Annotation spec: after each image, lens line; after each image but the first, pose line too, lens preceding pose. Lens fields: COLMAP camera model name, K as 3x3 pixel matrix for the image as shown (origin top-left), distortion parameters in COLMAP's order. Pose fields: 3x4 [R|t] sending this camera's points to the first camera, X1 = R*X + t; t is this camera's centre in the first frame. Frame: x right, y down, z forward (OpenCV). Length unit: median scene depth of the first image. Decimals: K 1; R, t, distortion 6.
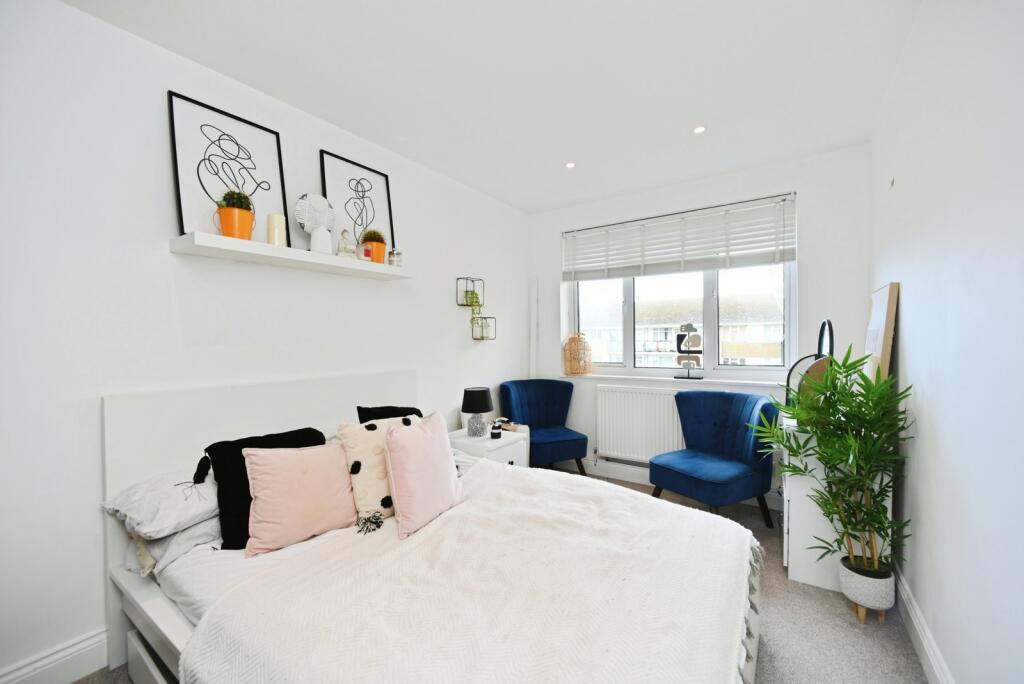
lens RADIAL K [[417.2, 0, 512.3], [0, 417.2, 346.0], [0, 0, 1]] dist [-0.002070, 0.000007]
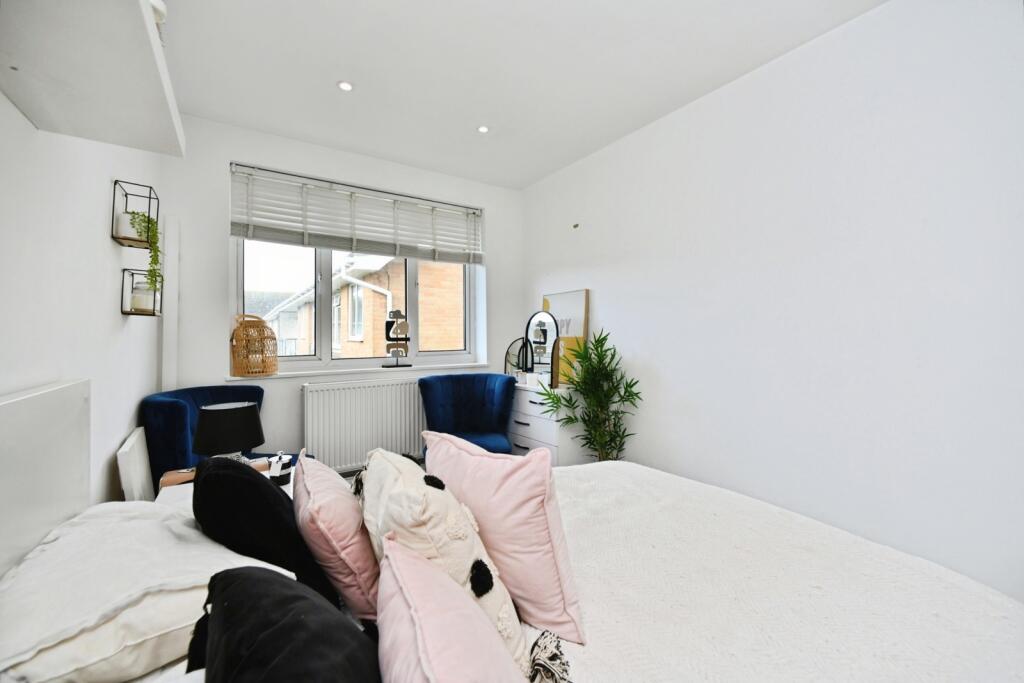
lens RADIAL K [[417.2, 0, 521.8], [0, 417.2, 332.9], [0, 0, 1]] dist [-0.002070, 0.000007]
pose [[0.353807, 0.011036, 0.935253, -0.376858], [0.013603, 0.999764, -0.016943, 0.019147], [-0.935219, 0.018716, 0.353574, 0.384795]]
